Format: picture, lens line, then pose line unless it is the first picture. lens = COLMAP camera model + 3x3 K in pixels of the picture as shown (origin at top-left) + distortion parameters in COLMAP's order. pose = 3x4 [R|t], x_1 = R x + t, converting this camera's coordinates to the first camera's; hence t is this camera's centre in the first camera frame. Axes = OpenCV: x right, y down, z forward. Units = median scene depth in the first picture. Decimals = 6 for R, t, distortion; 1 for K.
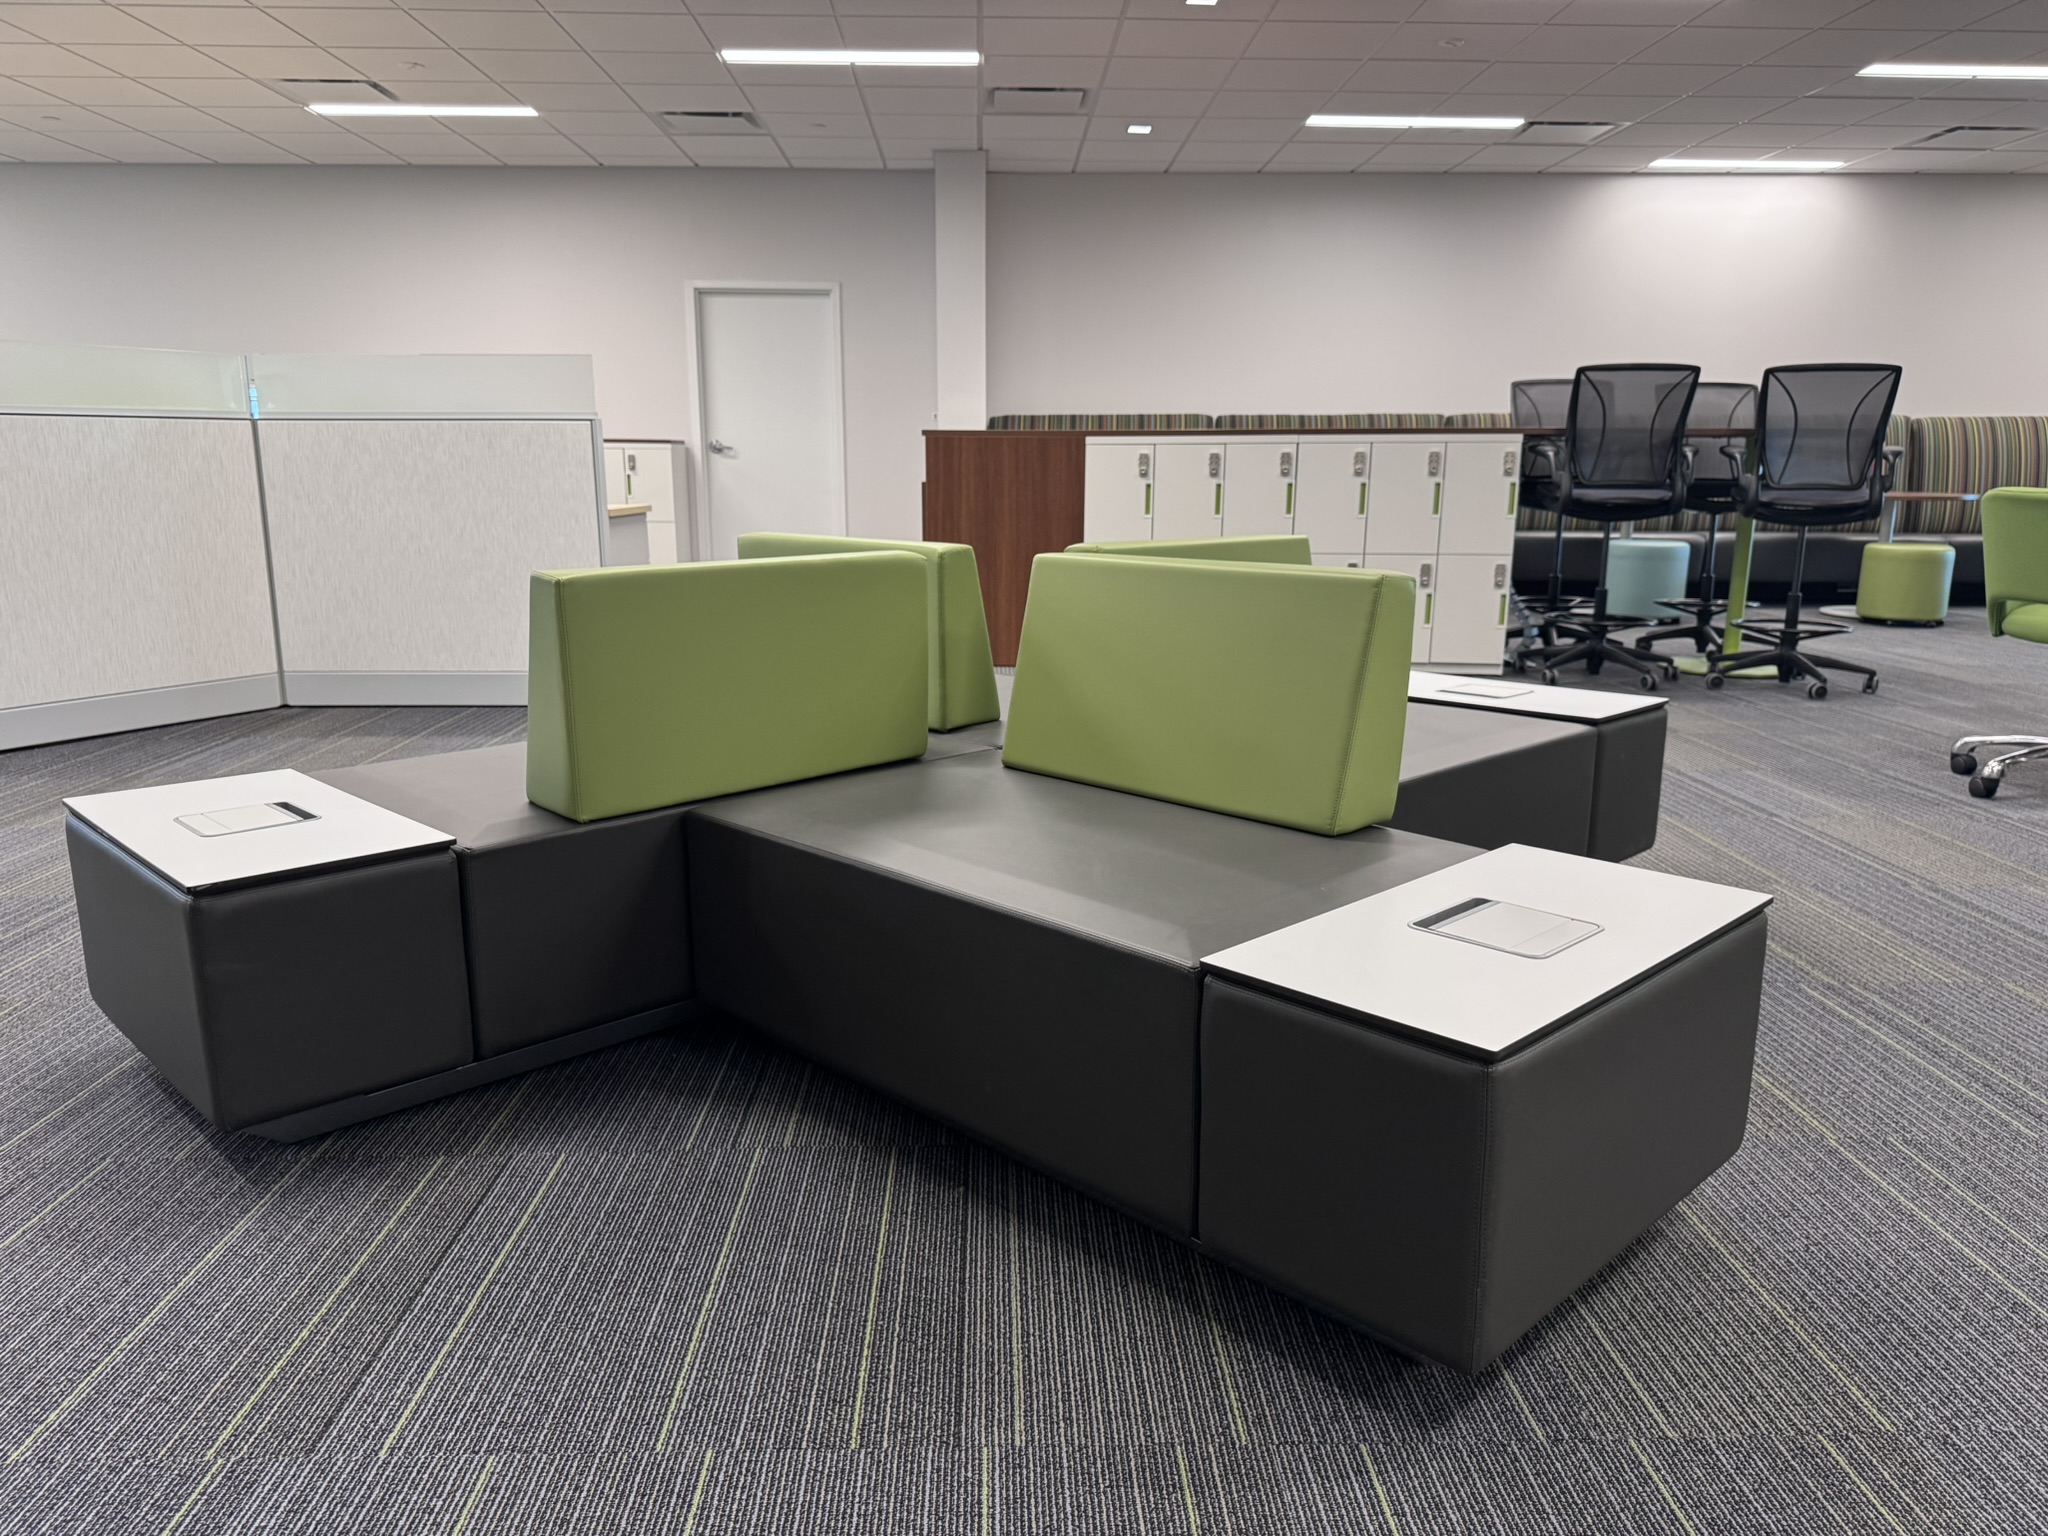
lens RADIAL K [[1451.1, 0, 1014.1], [0, 1451.1, 761.9], [0, 0, 1]] dist [0.041106, -0.044245]
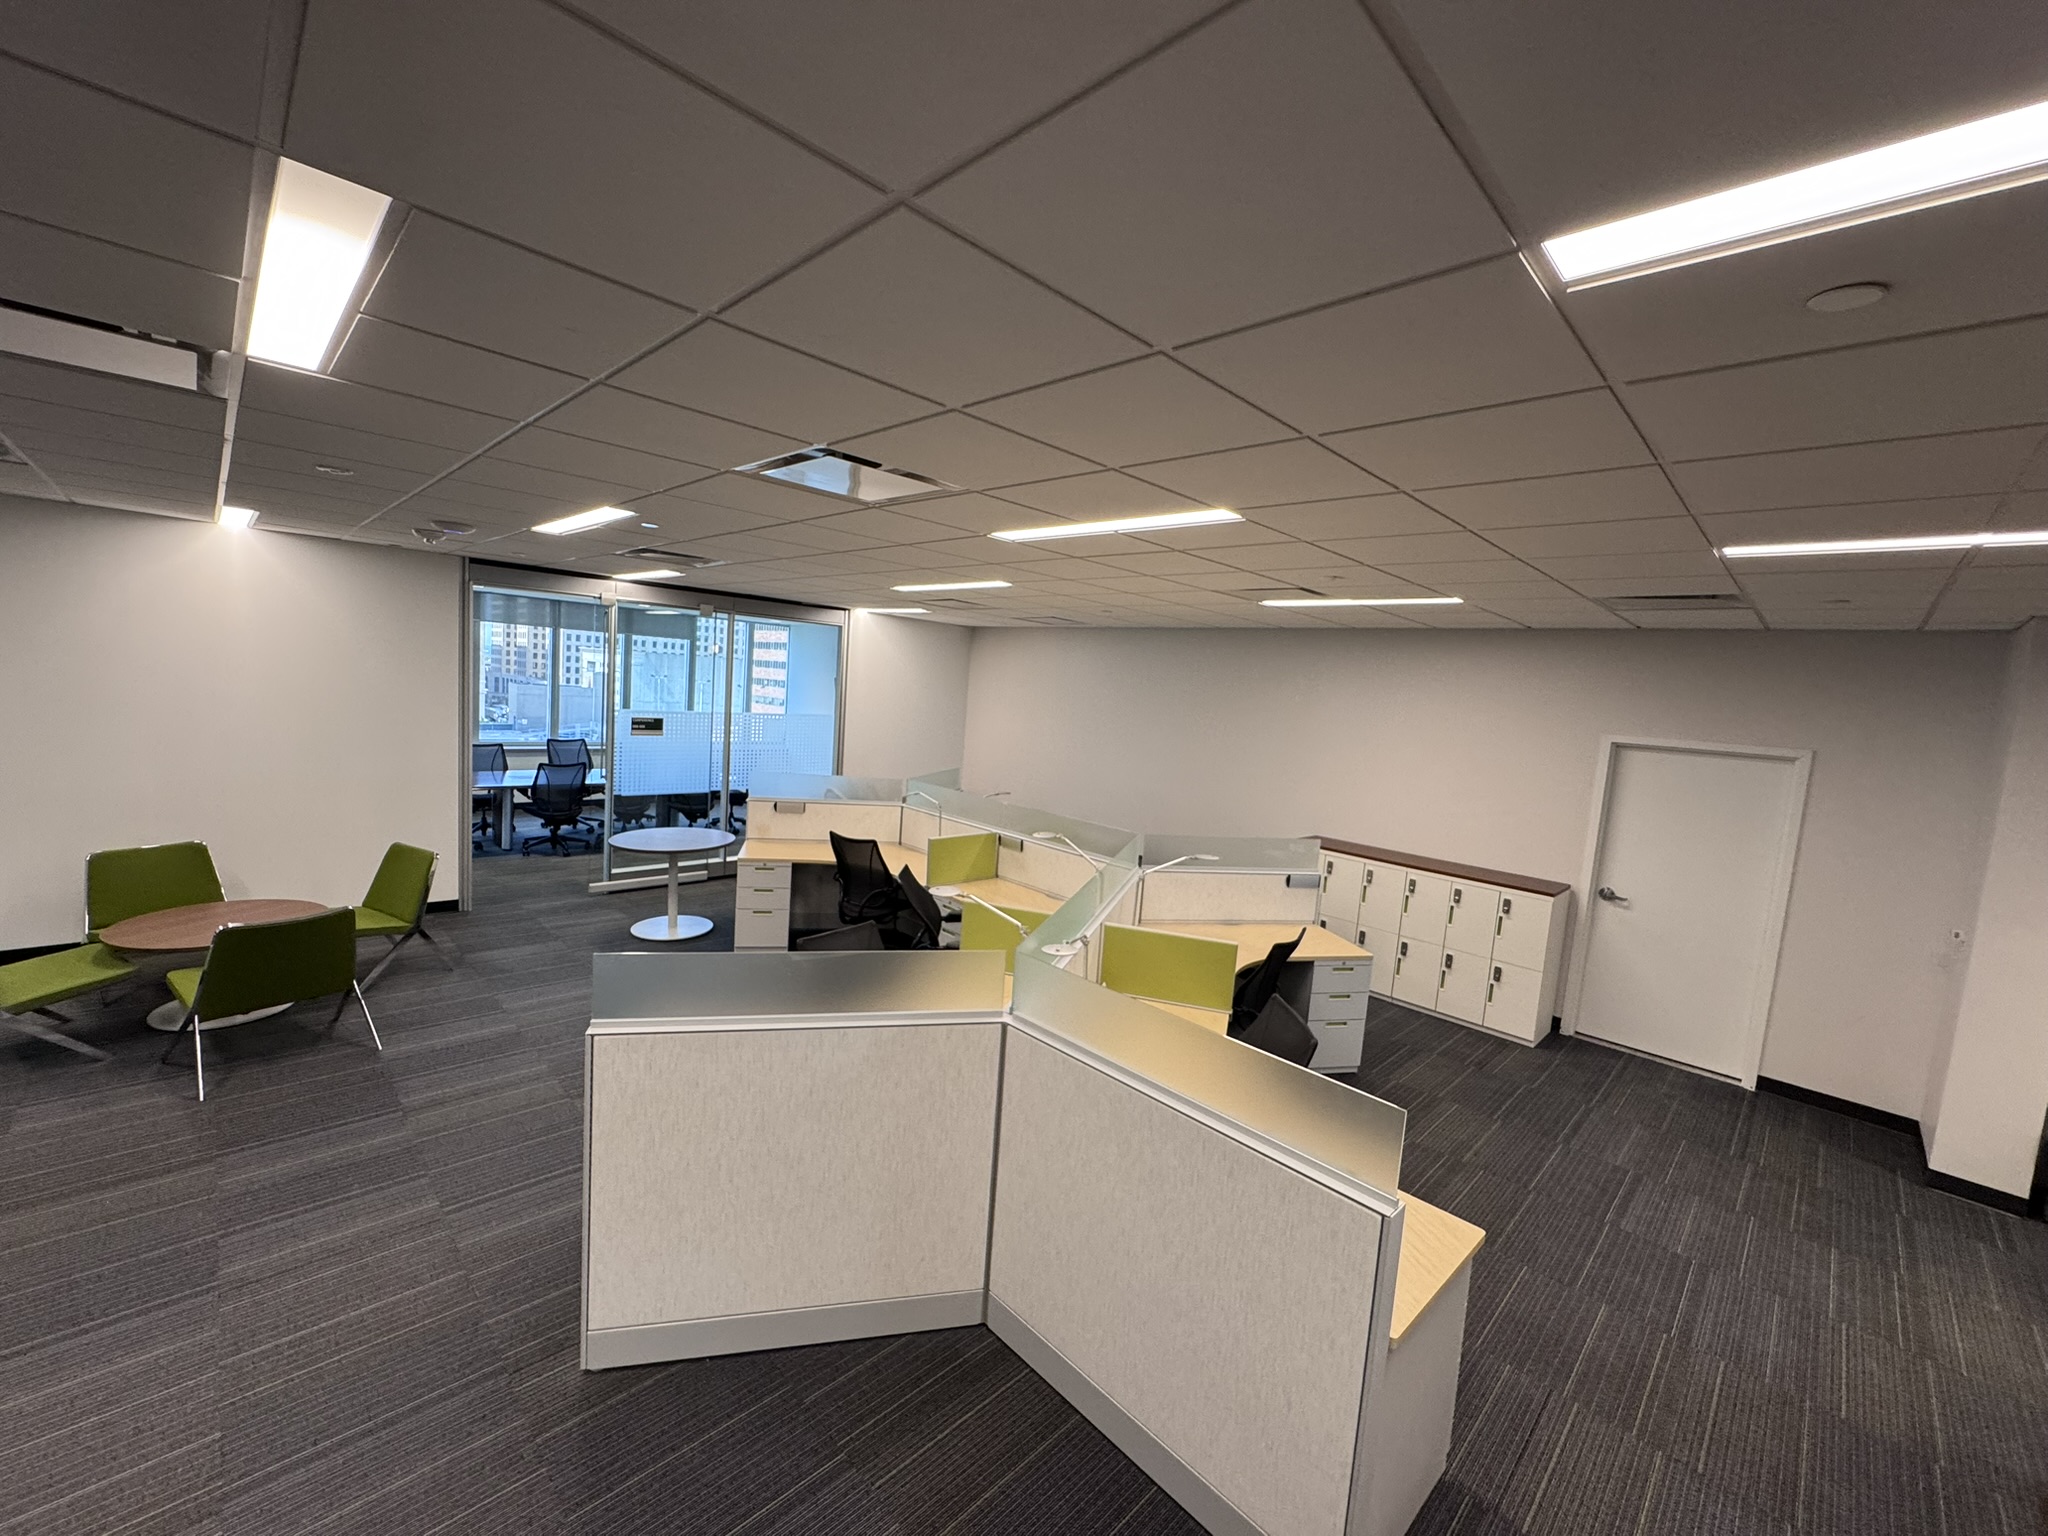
lens RADIAL K [[821.9, 0, 1028.0], [0, 821.9, 760.4], [0, 0, 1]] dist [-0.003383, 0.001674]
pose [[0.690282, 0.120491, -0.713438, -0.171912], [-0.220345, 0.974207, -0.048662, -0.363160], [0.689173, 0.190793, 0.699027, 0.623162]]
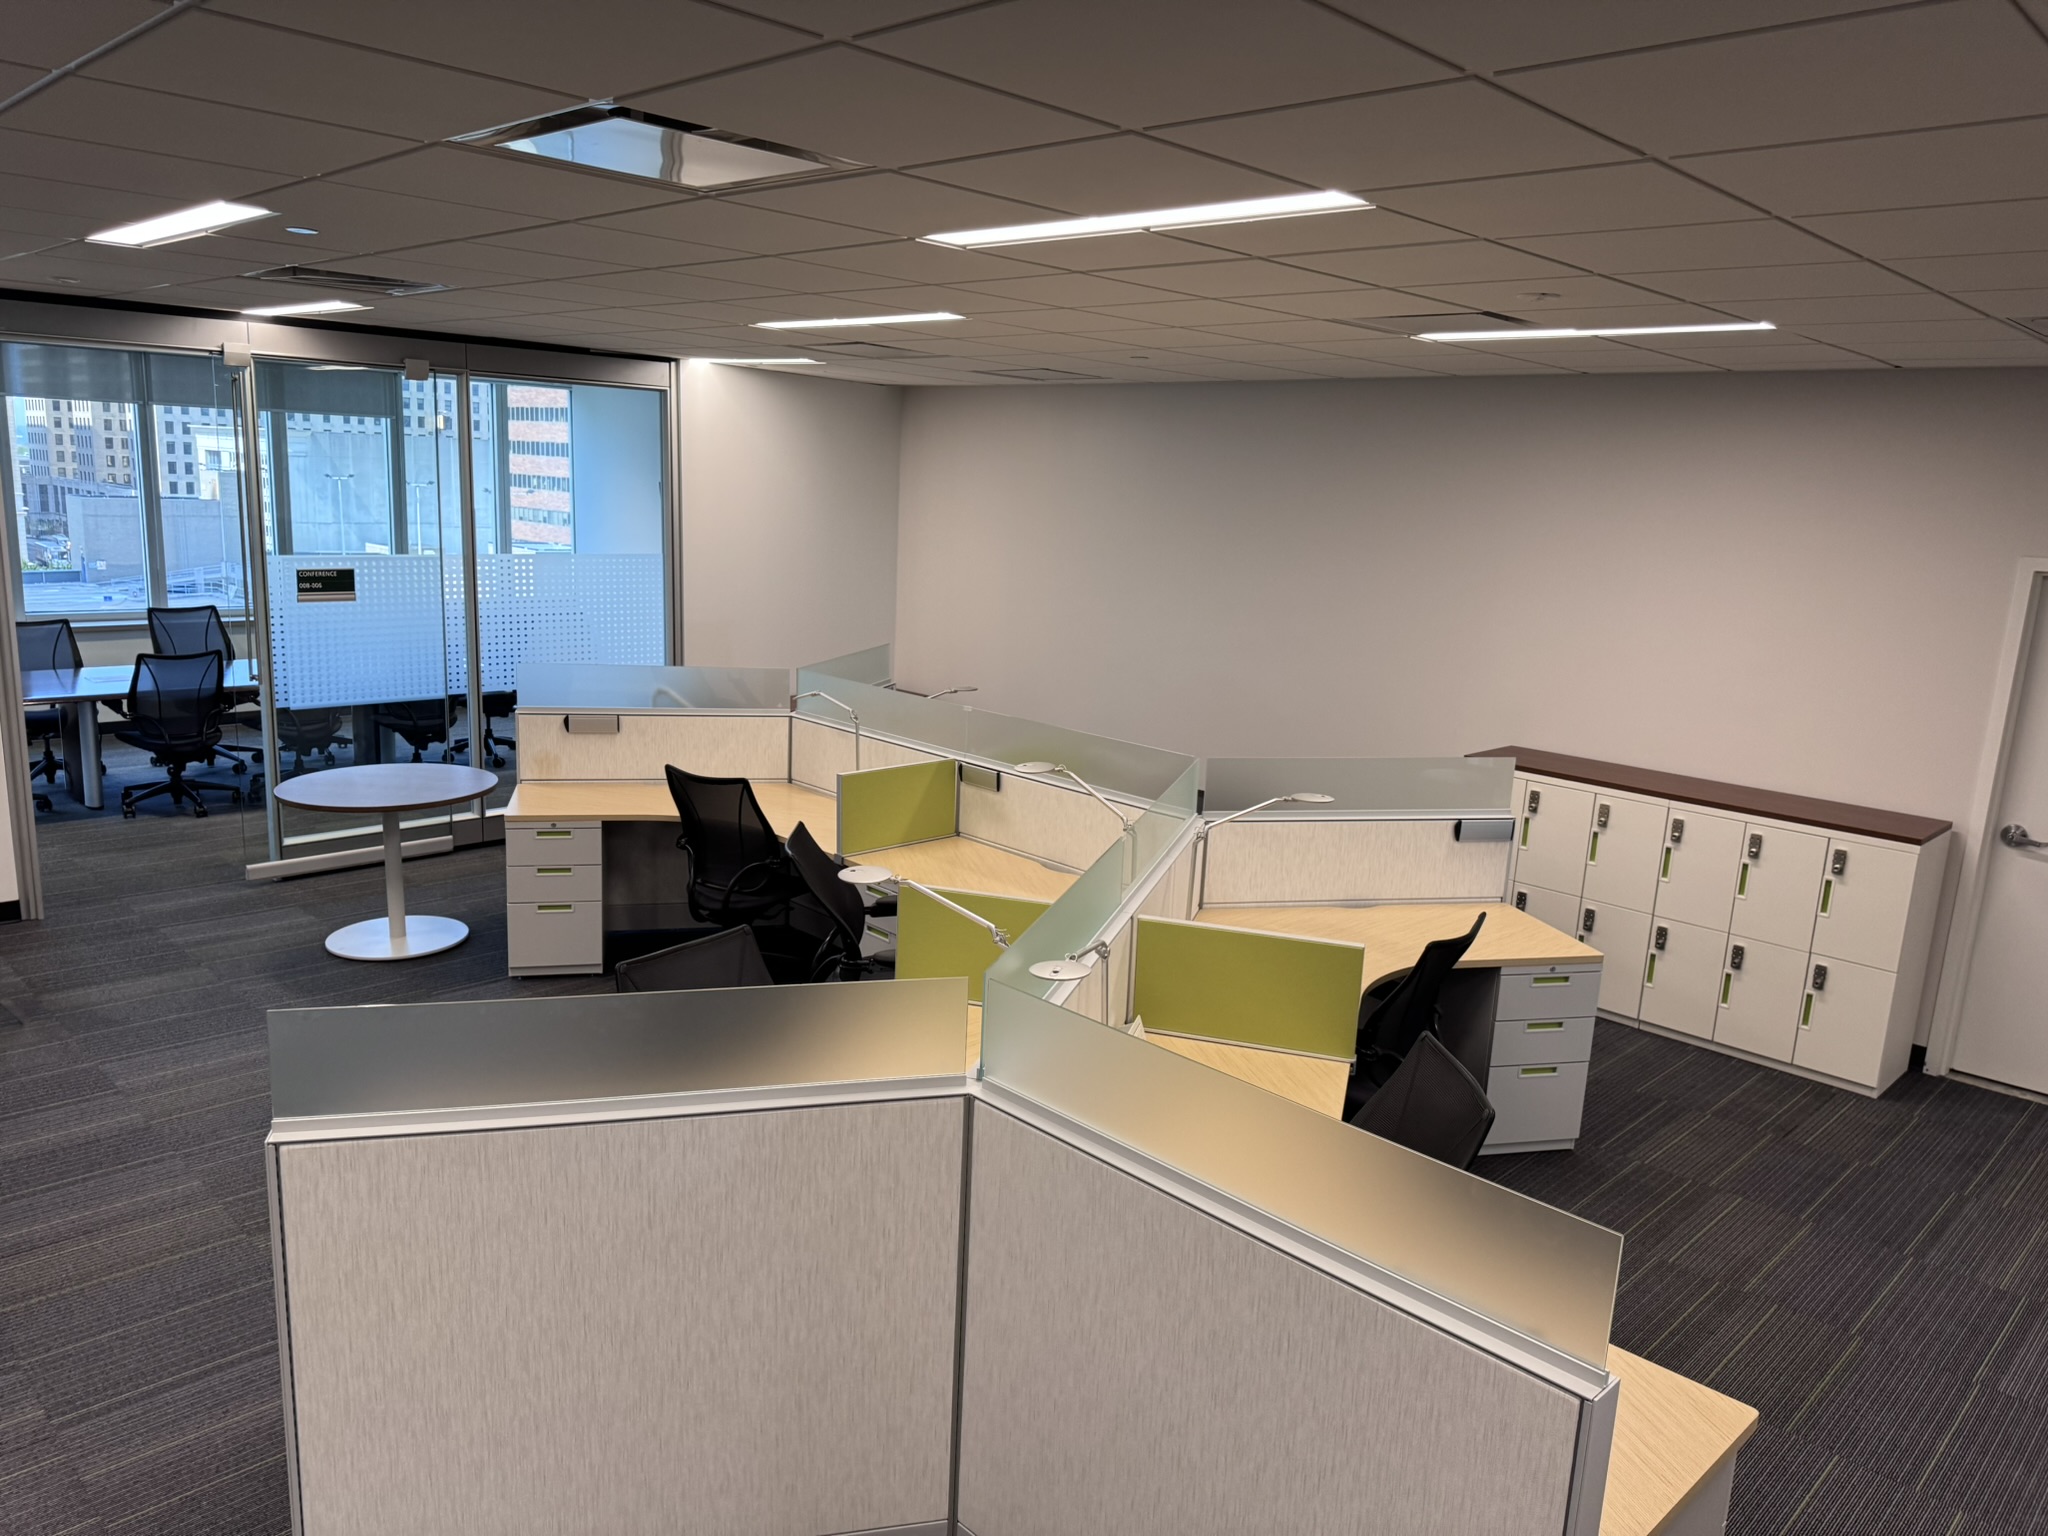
lens RADIAL K [[1451.1, 0, 1024.3], [0, 1451.1, 770.1], [0, 0, 1]] dist [0.041106, -0.044245]
pose [[0.698602, 0.178699, -0.692836, -0.159241], [-0.193356, 0.979433, 0.057654, -0.379954], [0.688889, 0.093687, 0.718787, 0.614905]]
